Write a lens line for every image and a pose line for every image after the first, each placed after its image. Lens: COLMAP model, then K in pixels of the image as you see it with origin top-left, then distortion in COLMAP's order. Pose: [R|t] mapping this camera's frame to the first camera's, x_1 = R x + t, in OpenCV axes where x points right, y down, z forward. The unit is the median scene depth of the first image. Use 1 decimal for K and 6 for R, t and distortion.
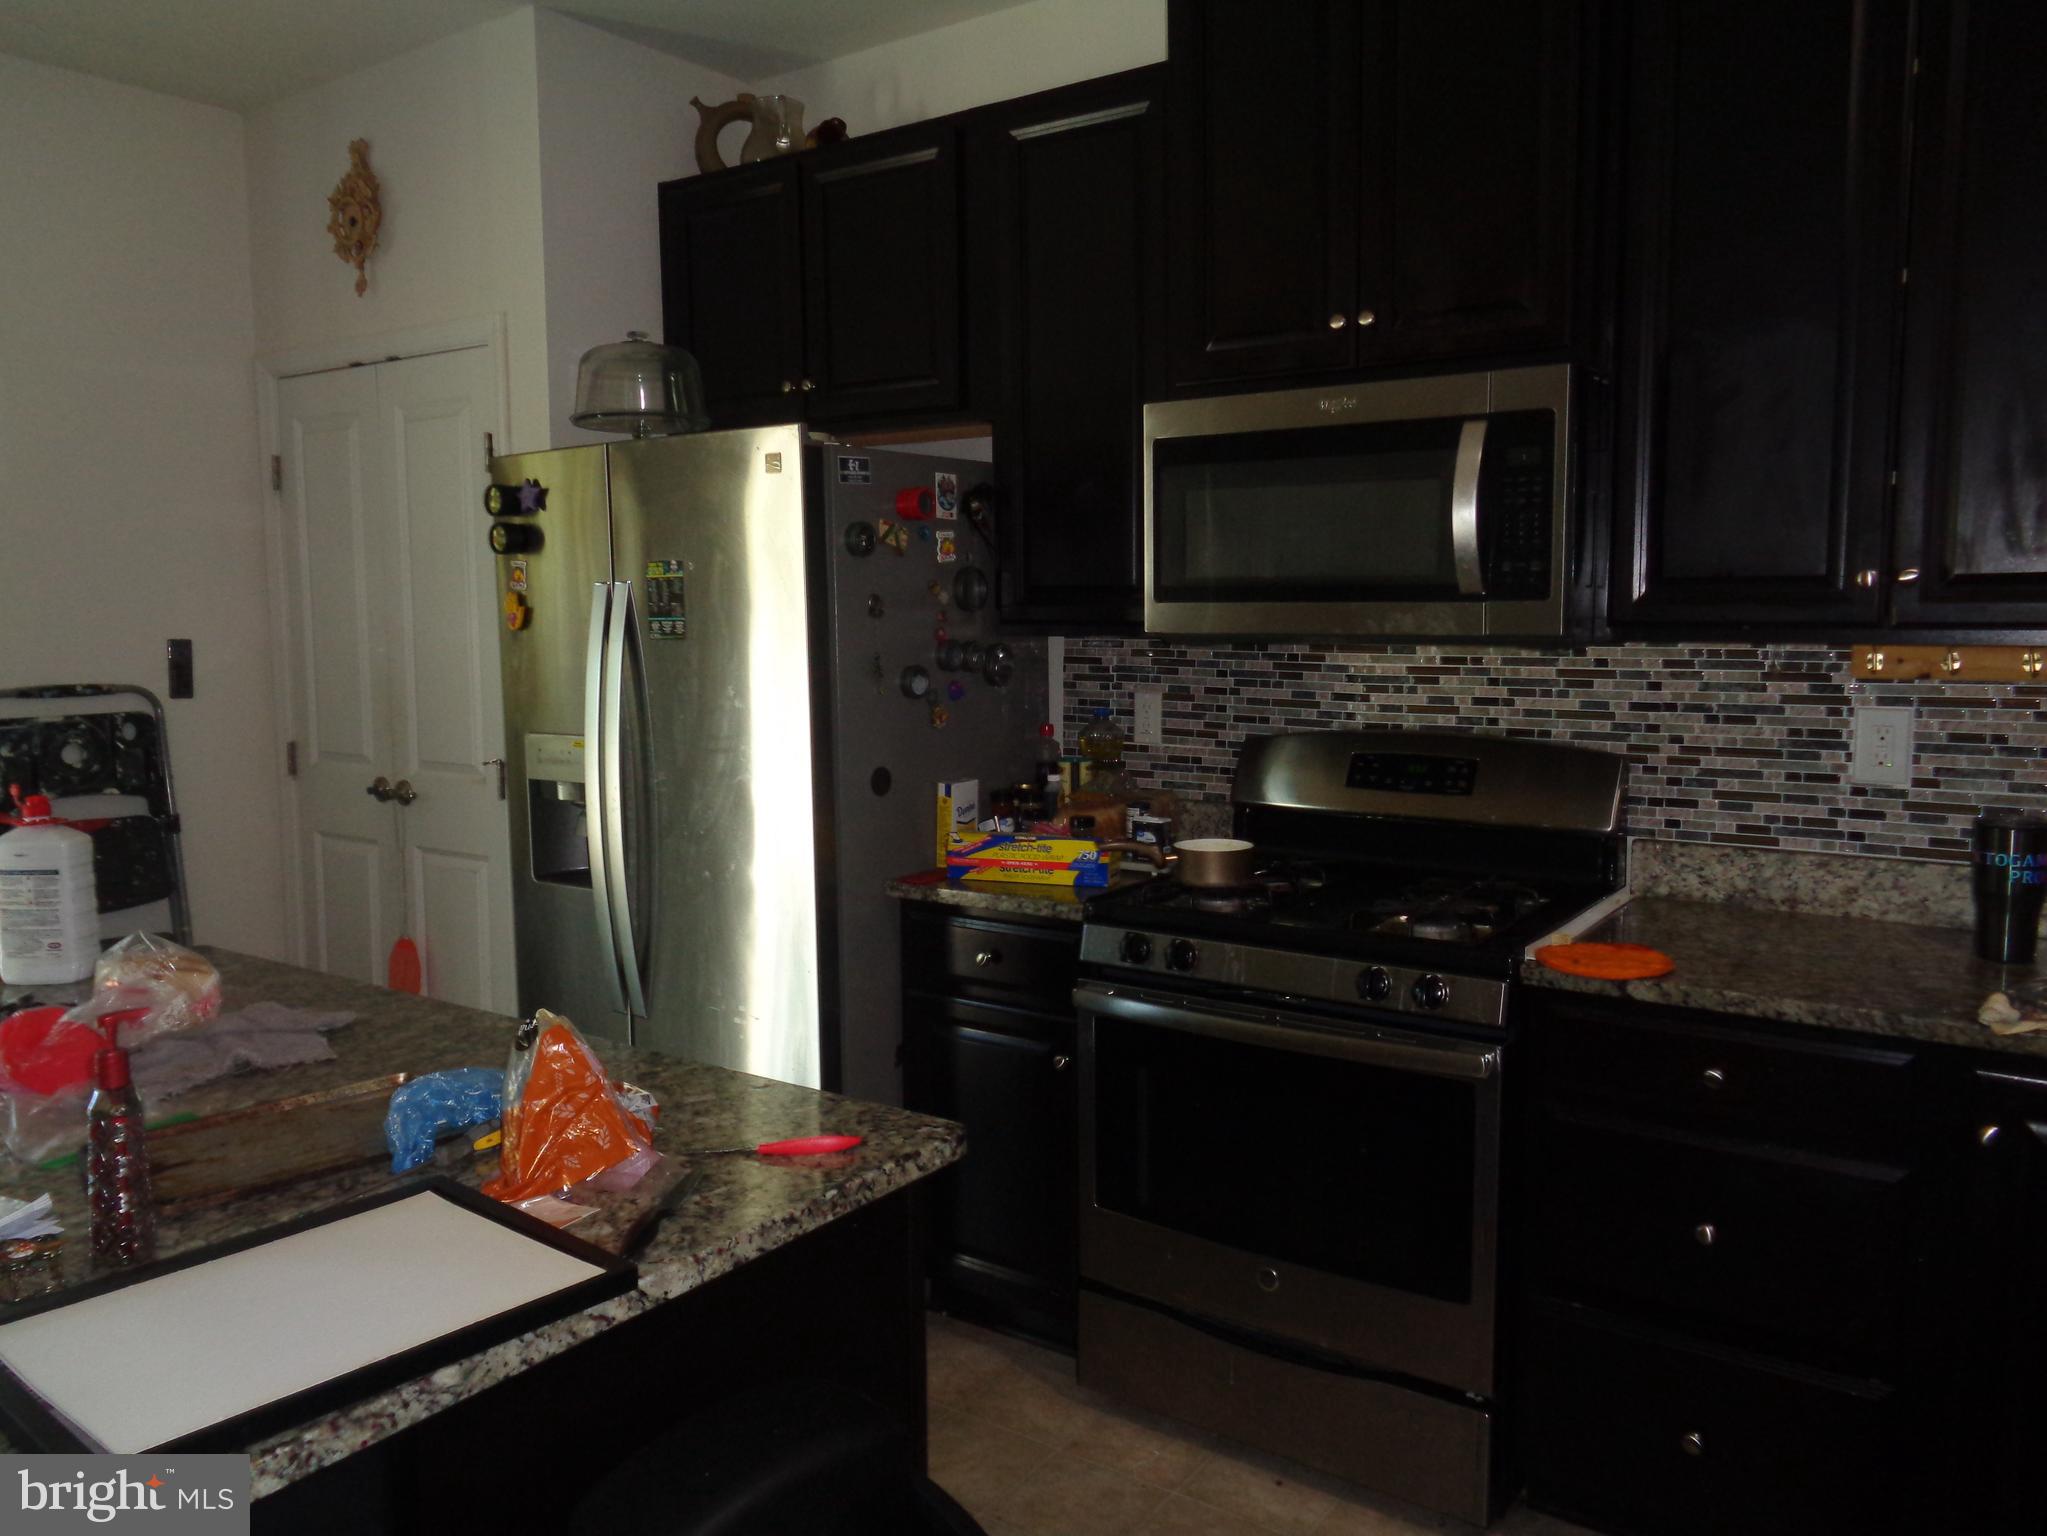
lens RADIAL K [[1543.4, 0, 1012.0], [0, 1543.4, 774.3], [0, 0, 1]] dist [0.041089, -0.000707]
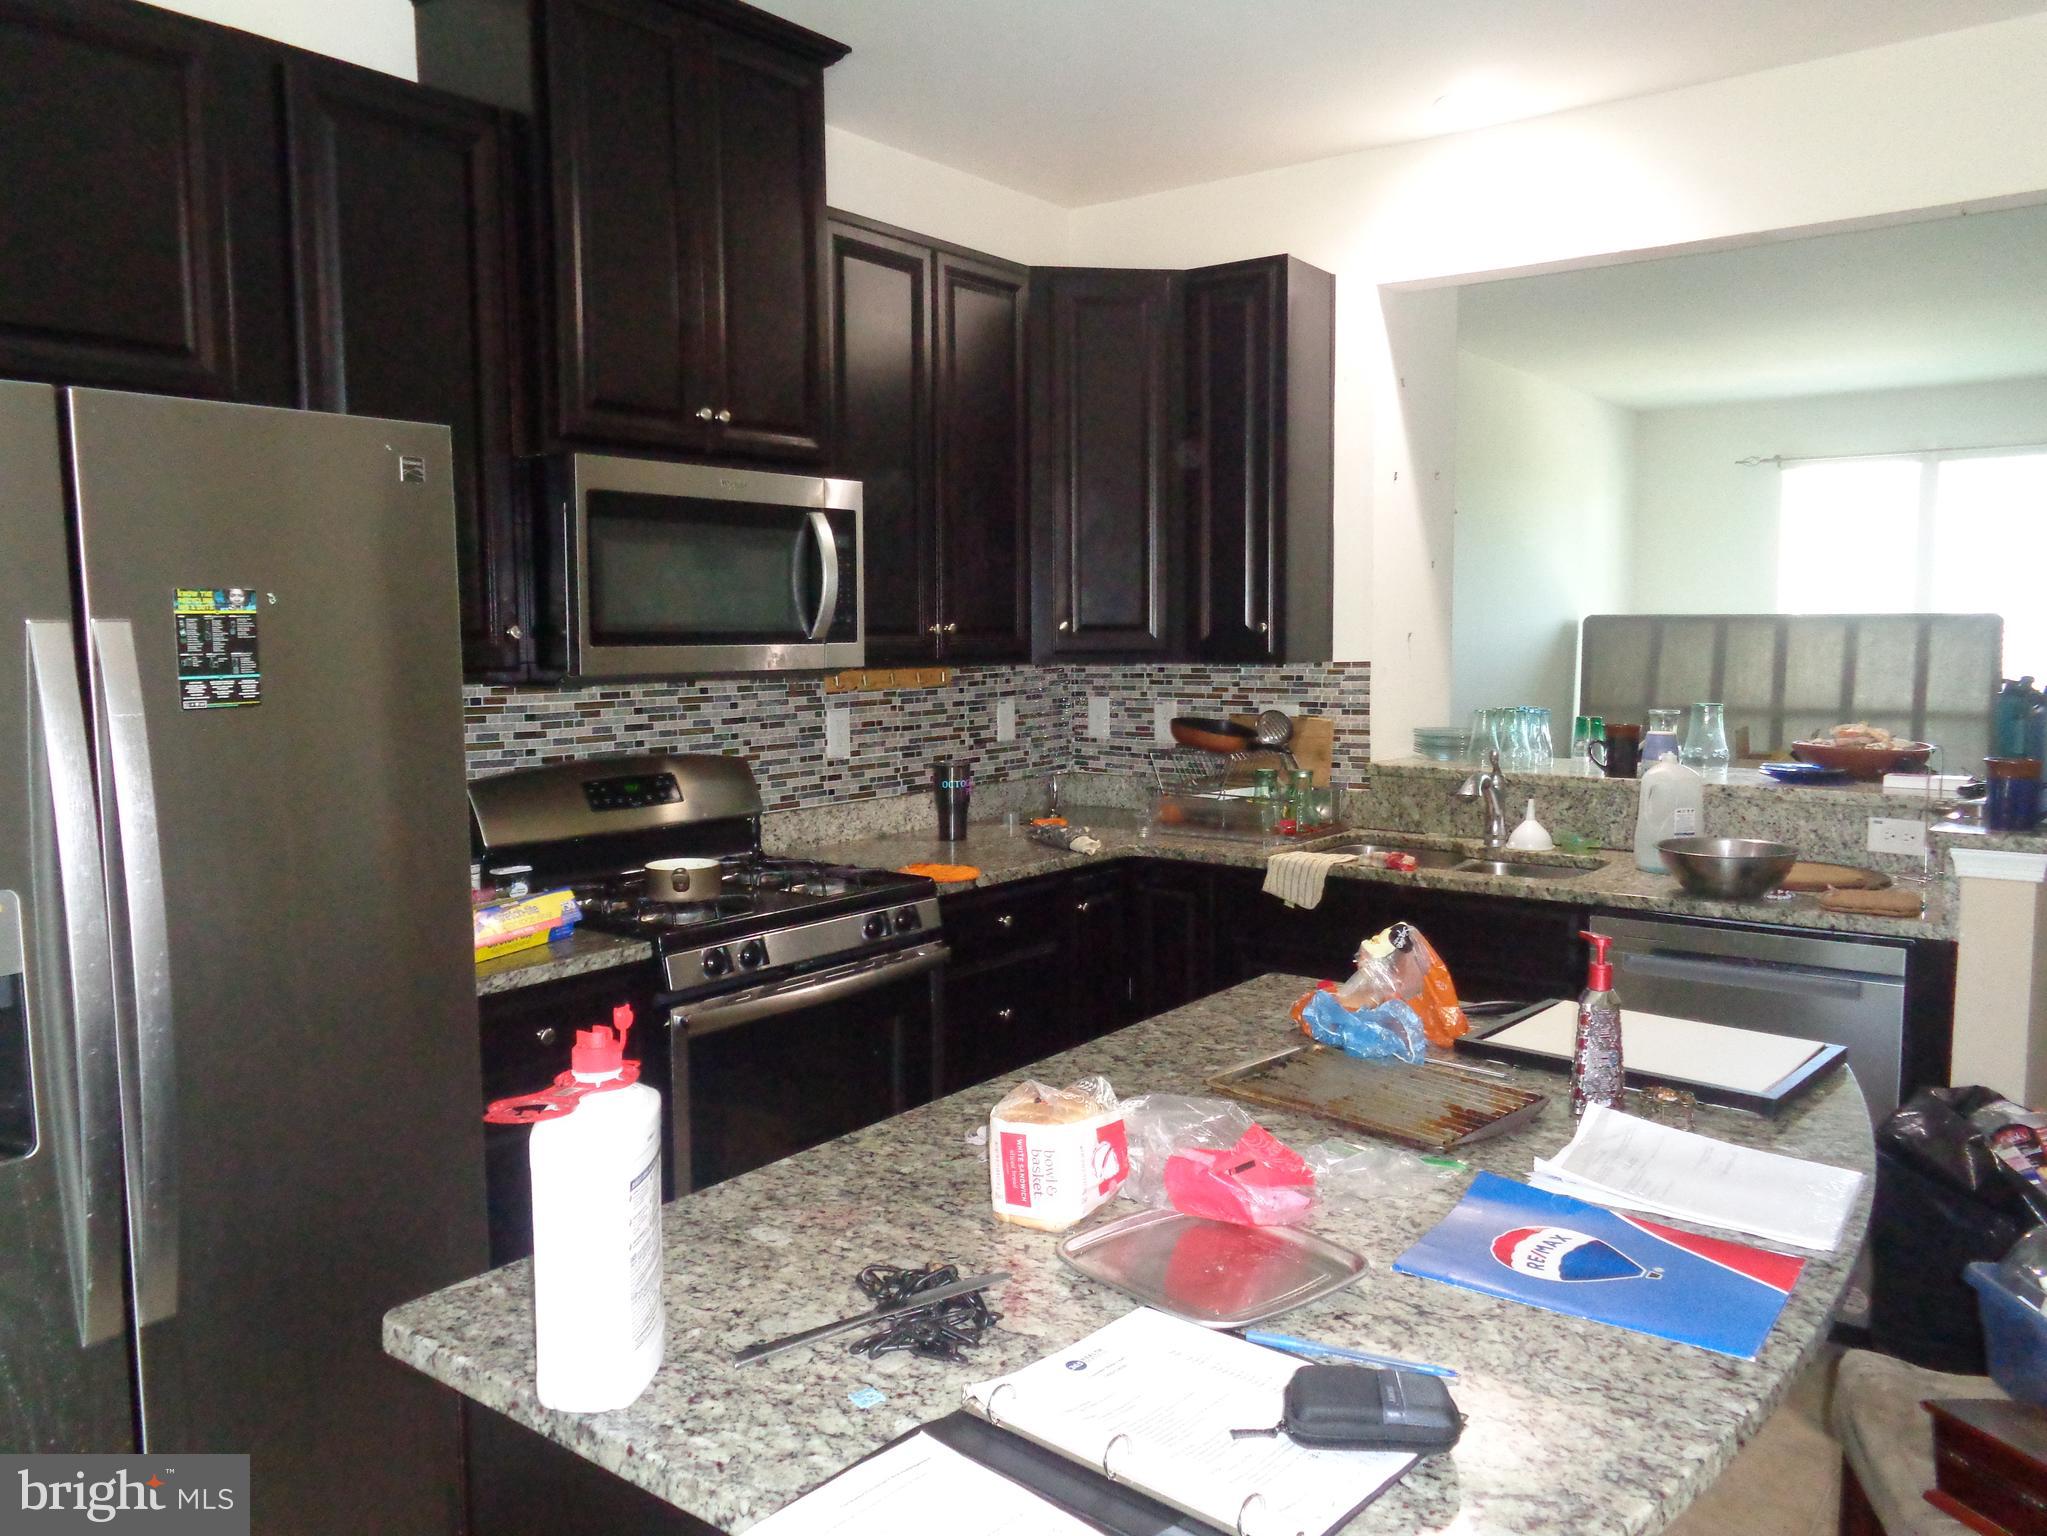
lens RADIAL K [[1543.4, 0, 1011.4], [0, 1543.4, 766.5], [0, 0, 1]] dist [0.041089, -0.000707]
pose [[0.049493, -0.082712, 0.995344, -0.891371], [0.124960, 0.989247, 0.075992, -0.072841], [-0.990927, 0.120617, 0.059297, 0.647305]]
